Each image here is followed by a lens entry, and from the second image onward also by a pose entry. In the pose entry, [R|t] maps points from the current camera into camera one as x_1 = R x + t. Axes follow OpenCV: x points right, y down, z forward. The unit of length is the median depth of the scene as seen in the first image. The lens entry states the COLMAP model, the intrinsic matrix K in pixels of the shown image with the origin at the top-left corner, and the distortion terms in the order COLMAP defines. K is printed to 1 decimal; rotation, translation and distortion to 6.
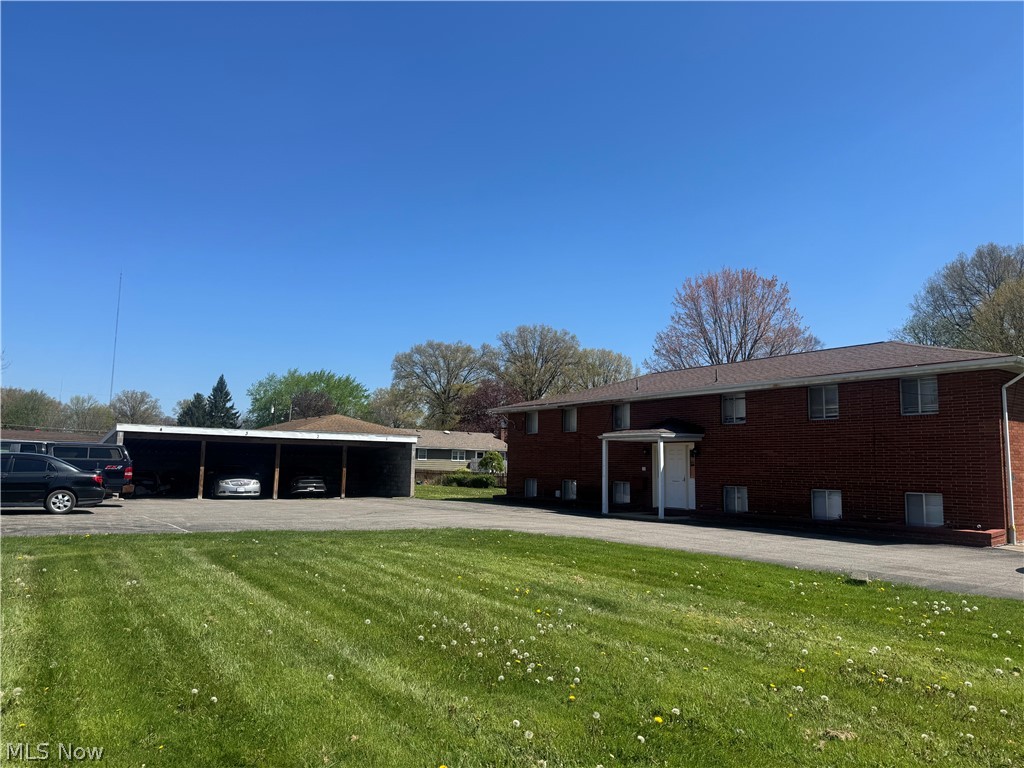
lens RADIAL K [[724.2, 0, 528.4], [0, 724.2, 390.9], [0, 0, 1]] dist [0.053985, -0.007106]
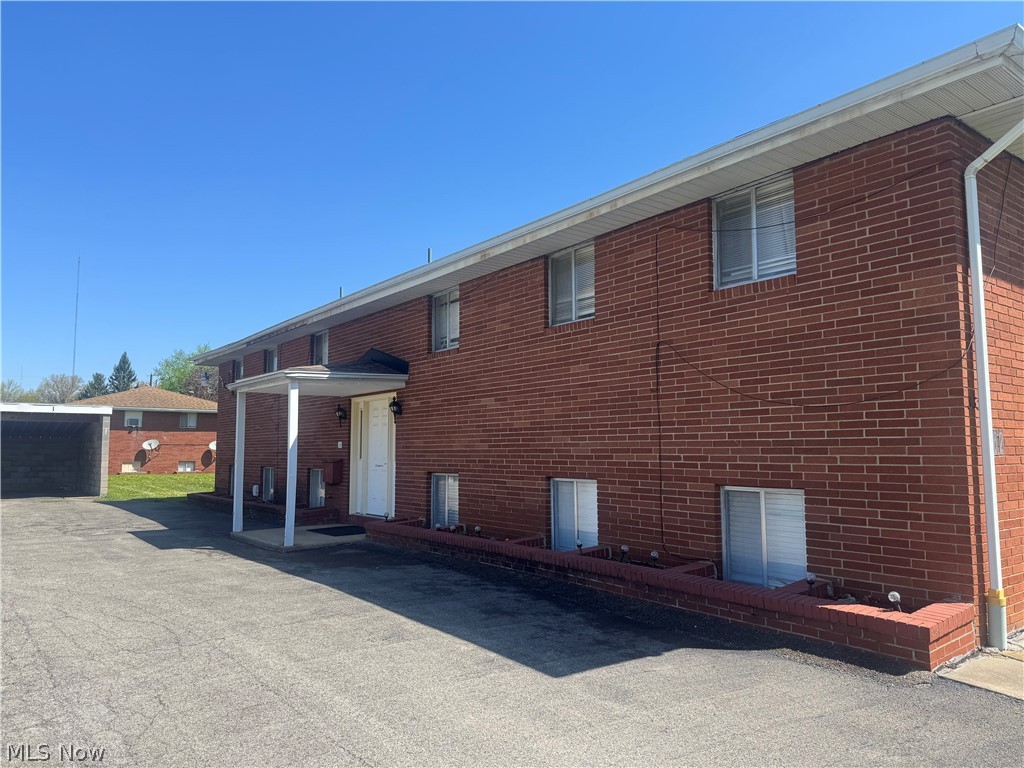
lens RADIAL K [[725.5, 0, 510.2], [0, 725.5, 387.6], [0, 0, 1]] dist [0.133591, -0.175190]
pose [[0.999741, -0.019184, 0.012212, 0.361200], [0.018898, 0.999553, 0.023160, 0.067884], [-0.012651, -0.022924, 0.999657, 0.560044]]
